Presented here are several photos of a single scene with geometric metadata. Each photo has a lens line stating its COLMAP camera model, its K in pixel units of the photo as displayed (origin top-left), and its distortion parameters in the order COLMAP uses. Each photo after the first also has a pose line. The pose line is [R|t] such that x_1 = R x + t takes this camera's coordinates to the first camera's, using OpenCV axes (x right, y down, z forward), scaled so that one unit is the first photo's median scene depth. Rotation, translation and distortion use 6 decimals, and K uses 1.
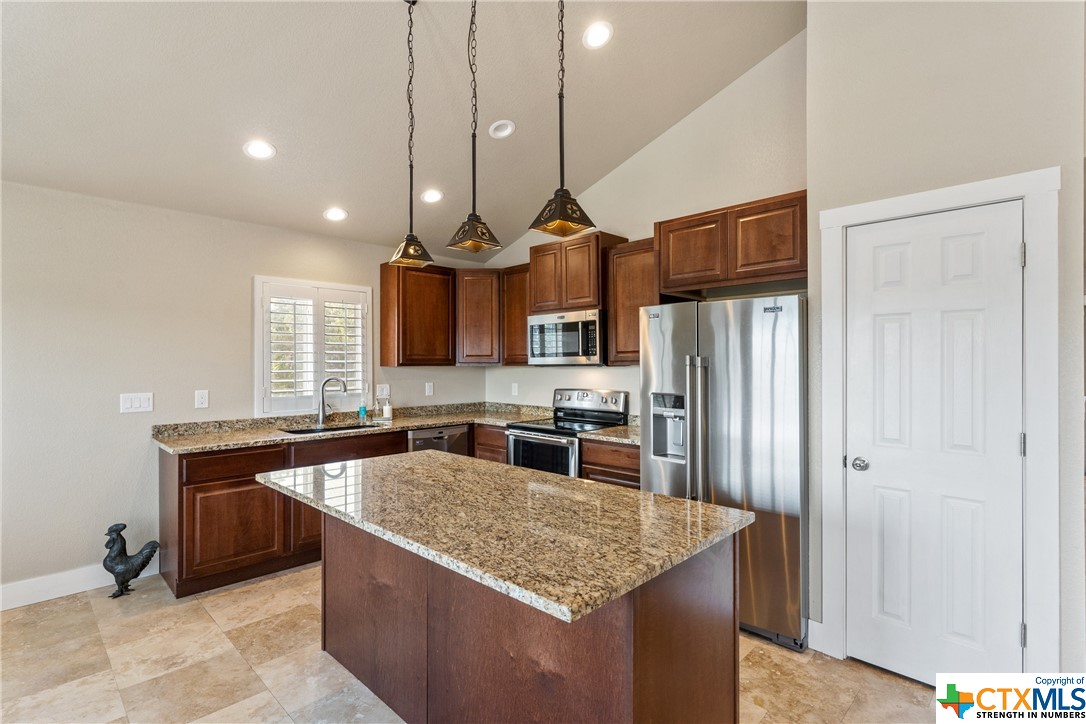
lens RADIAL K [[517.7, 0, 536.3], [0, 517.7, 362.4], [0, 0, 1]] dist [0.003856, -0.001544]
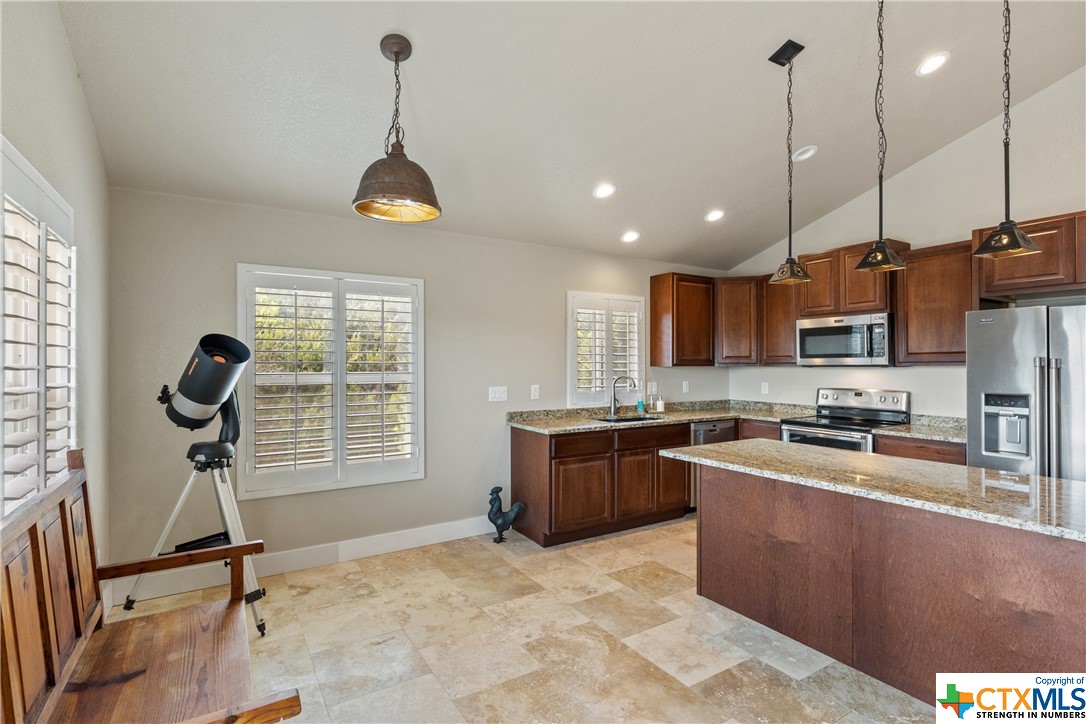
lens RADIAL K [[517.7, 0, 537.8], [0, 517.7, 362.0], [0, 0, 1]] dist [0.003856, -0.001544]
pose [[0.971799, 0.000952, -0.235808, -0.382030], [-0.001107, 0.999999, -0.000528, -0.001646], [0.235807, 0.000774, 0.971800, -0.228929]]
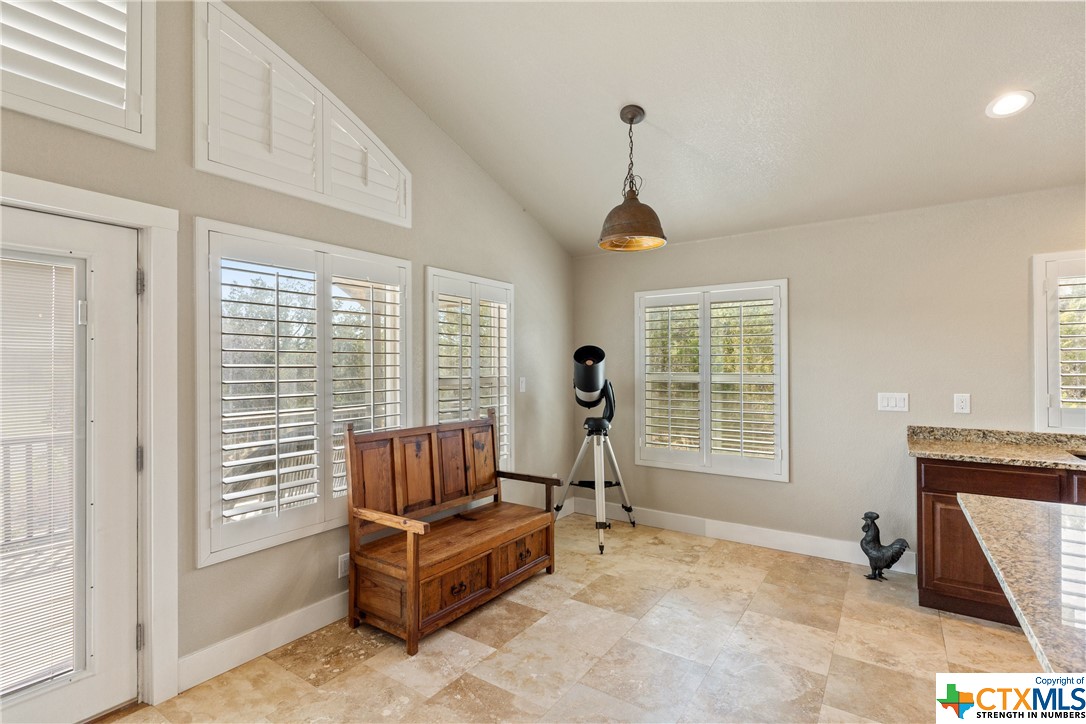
lens RADIAL K [[517.7, 0, 538.0], [0, 517.7, 361.4], [0, 0, 1]] dist [0.003856, -0.001544]
pose [[0.173905, -0.006929, -0.984738, 0.138087], [0.003909, 0.999972, -0.006346, -0.000656], [0.984755, -0.002746, 0.173927, 0.116188]]
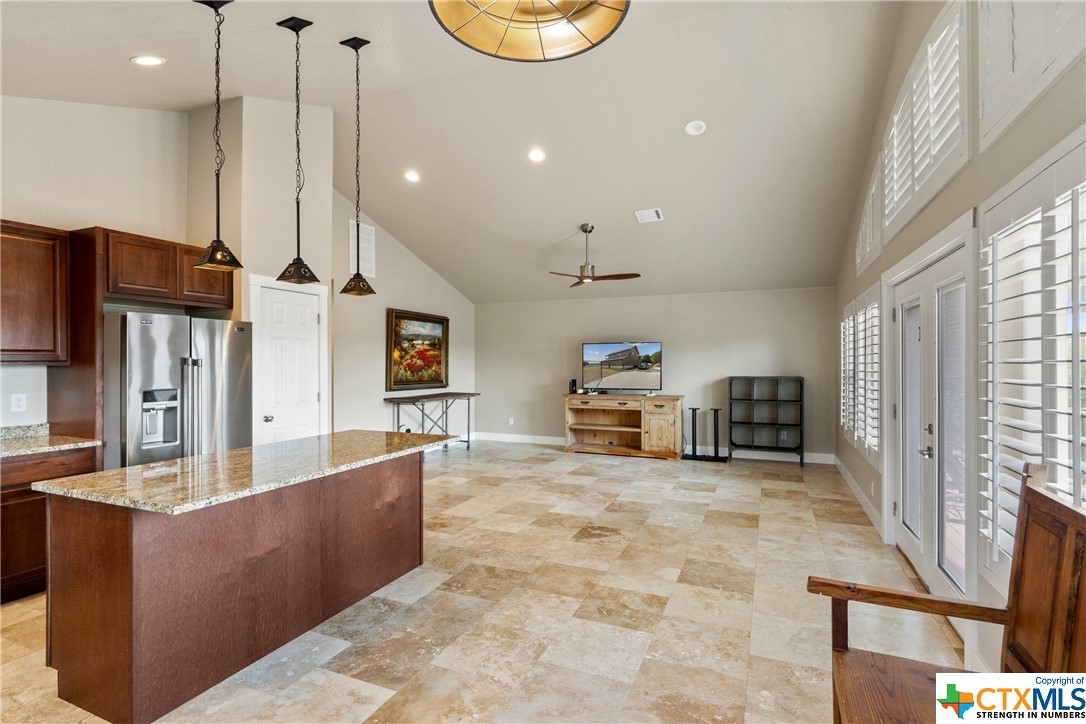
lens RADIAL K [[517.7, 0, 540.9], [0, 517.7, 358.8], [0, 0, 1]] dist [0.003856, -0.001544]
pose [[-0.356855, 0.008970, 0.934117, -1.049424], [0.000550, 0.999956, -0.009393, 0.001956], [-0.934160, -0.002838, -0.356844, 0.552371]]
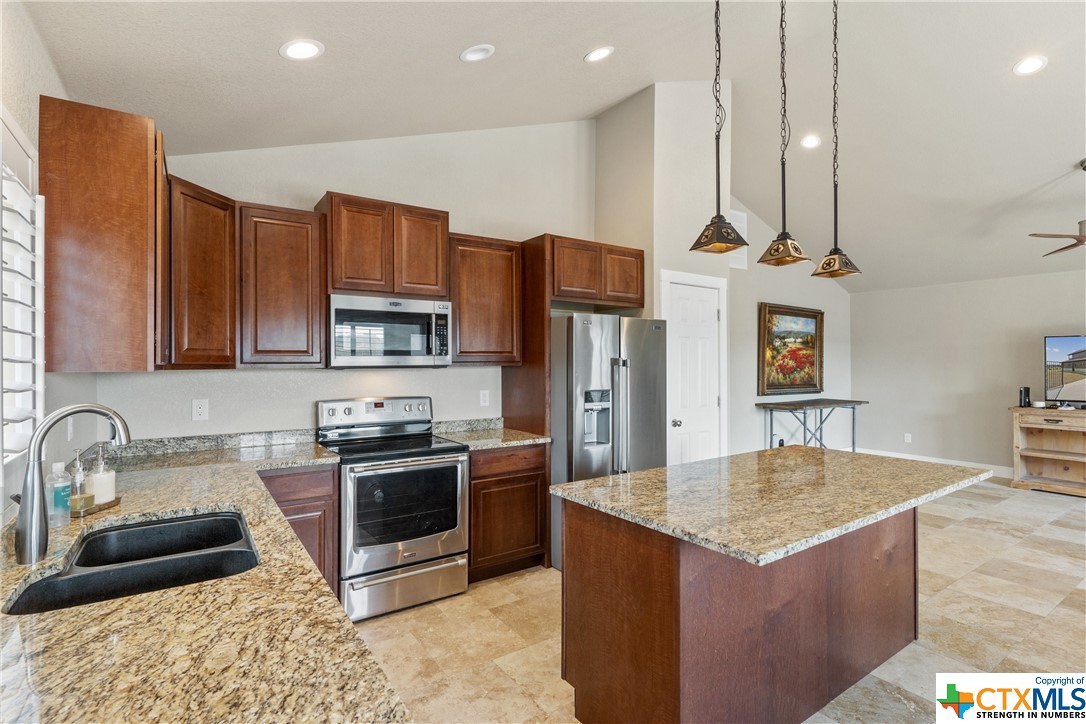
lens RADIAL K [[517.7, 0, 544.3], [0, 517.7, 357.9], [0, 0, 1]] dist [0.003856, -0.001544]
pose [[0.185890, 0.013207, 0.982482, -0.831987], [-0.000649, 0.999911, -0.013318, 0.002734], [-0.982570, 0.001838, 0.185882, 0.812411]]
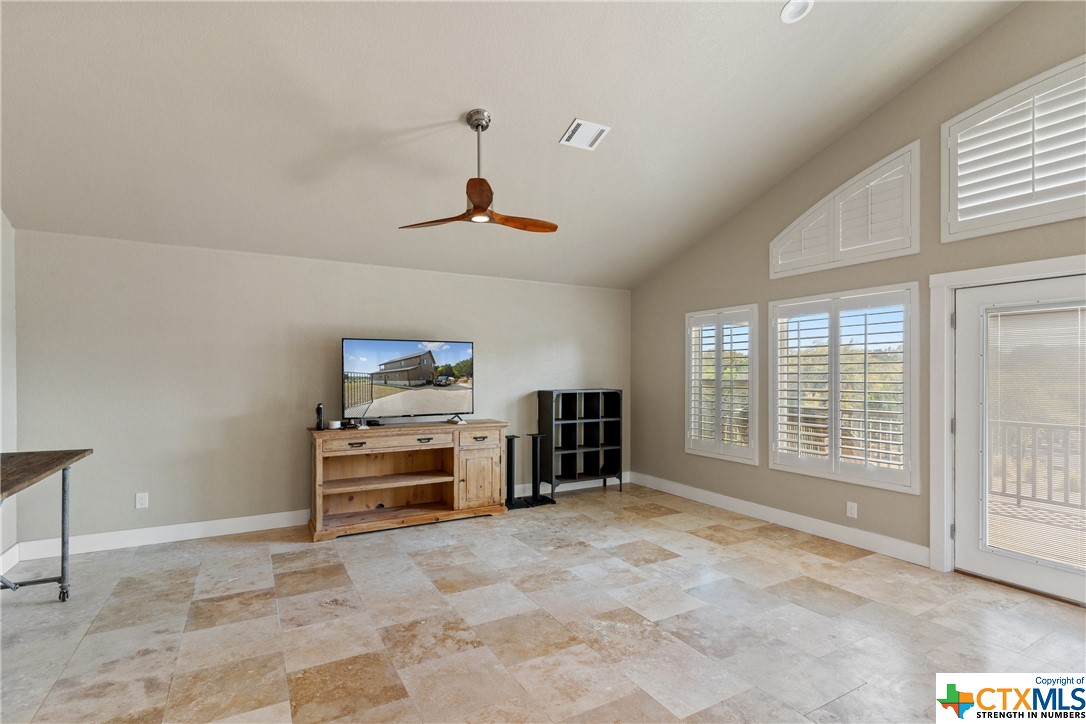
lens RADIAL K [[517.7, 0, 537.3], [0, 517.7, 373.9], [0, 0, 1]] dist [0.003856, -0.001544]
pose [[-0.960081, 0.001963, 0.279715, 0.326172], [0.002057, 0.999998, 0.000043, 0.001534], [-0.279714, 0.000616, -0.960083, 0.661043]]
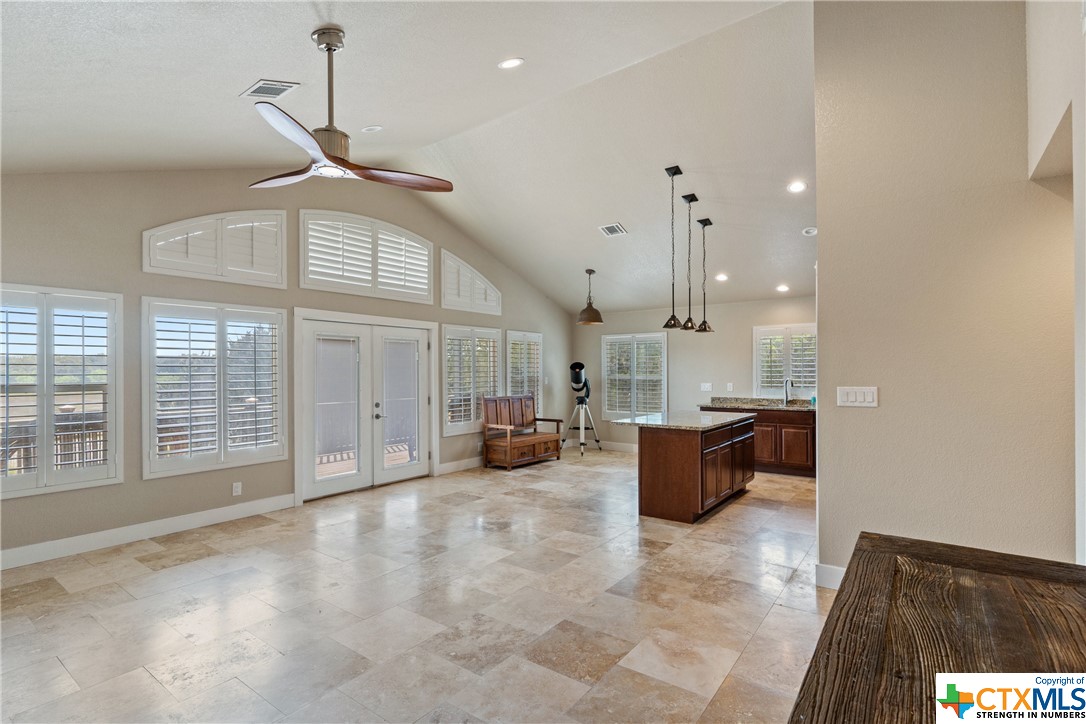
lens RADIAL K [[517.7, 0, 536.8], [0, 517.7, 370.2], [0, 0, 1]] dist [0.003856, -0.001544]
pose [[0.133433, -0.001426, -0.991057, 1.562930], [0.005473, 0.999985, -0.000702, -0.004552], [0.991043, -0.005330, 0.133438, -0.111689]]
